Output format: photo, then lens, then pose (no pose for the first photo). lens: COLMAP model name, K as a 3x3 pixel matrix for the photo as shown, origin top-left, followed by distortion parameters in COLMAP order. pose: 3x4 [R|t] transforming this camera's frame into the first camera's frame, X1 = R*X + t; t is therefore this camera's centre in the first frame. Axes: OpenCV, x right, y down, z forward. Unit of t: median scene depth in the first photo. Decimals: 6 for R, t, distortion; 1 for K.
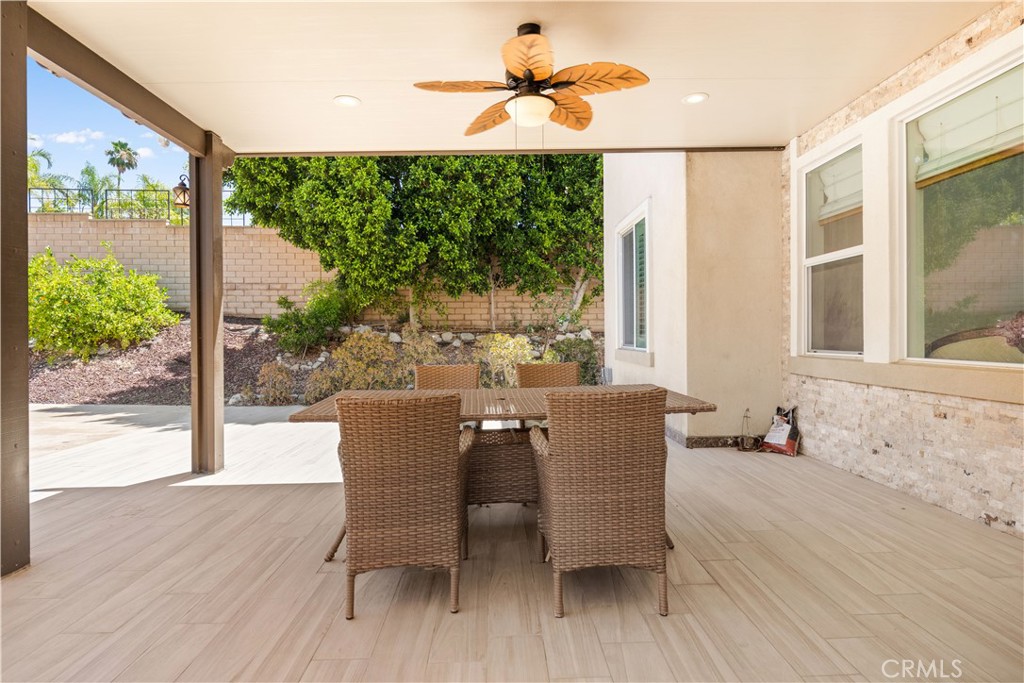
lens RADIAL K [[568.2, 0, 509.4], [0, 568.2, 336.5], [0, 0, 1]] dist [0.000970, 0.000549]
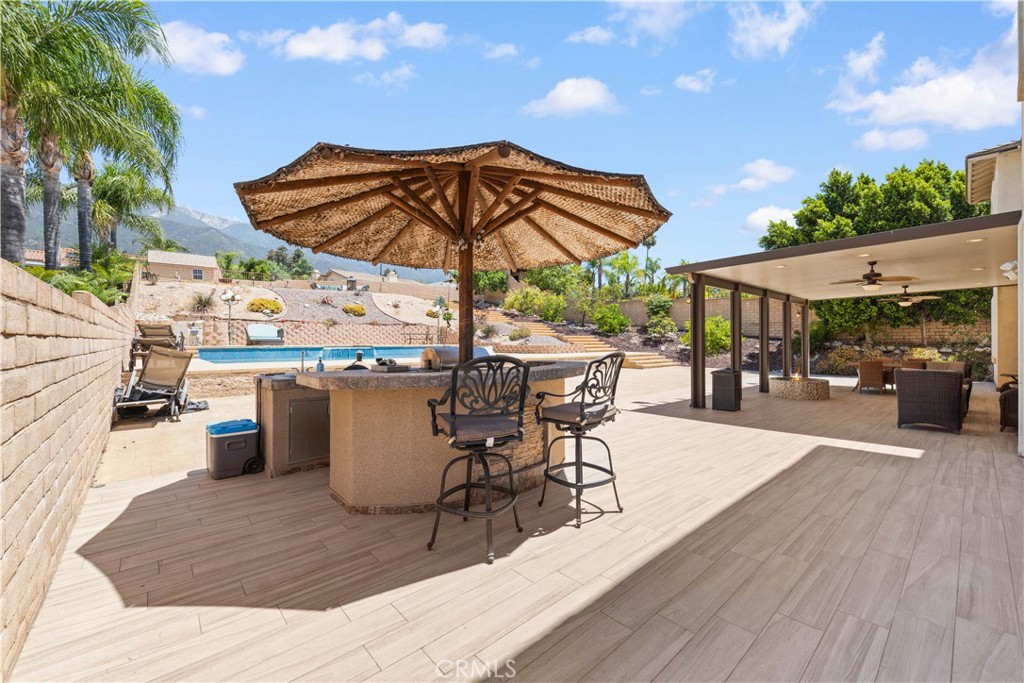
lens RADIAL K [[397.8, 0, 511.8], [0, 397.8, 340.2], [0, 0, 1]] dist [0.002651, 0.000147]
pose [[0.628328, 0.004164, -0.777938, 0.148181], [-0.005656, 0.999984, 0.000785, -0.020781], [0.777928, 0.003907, 0.628341, -0.941614]]
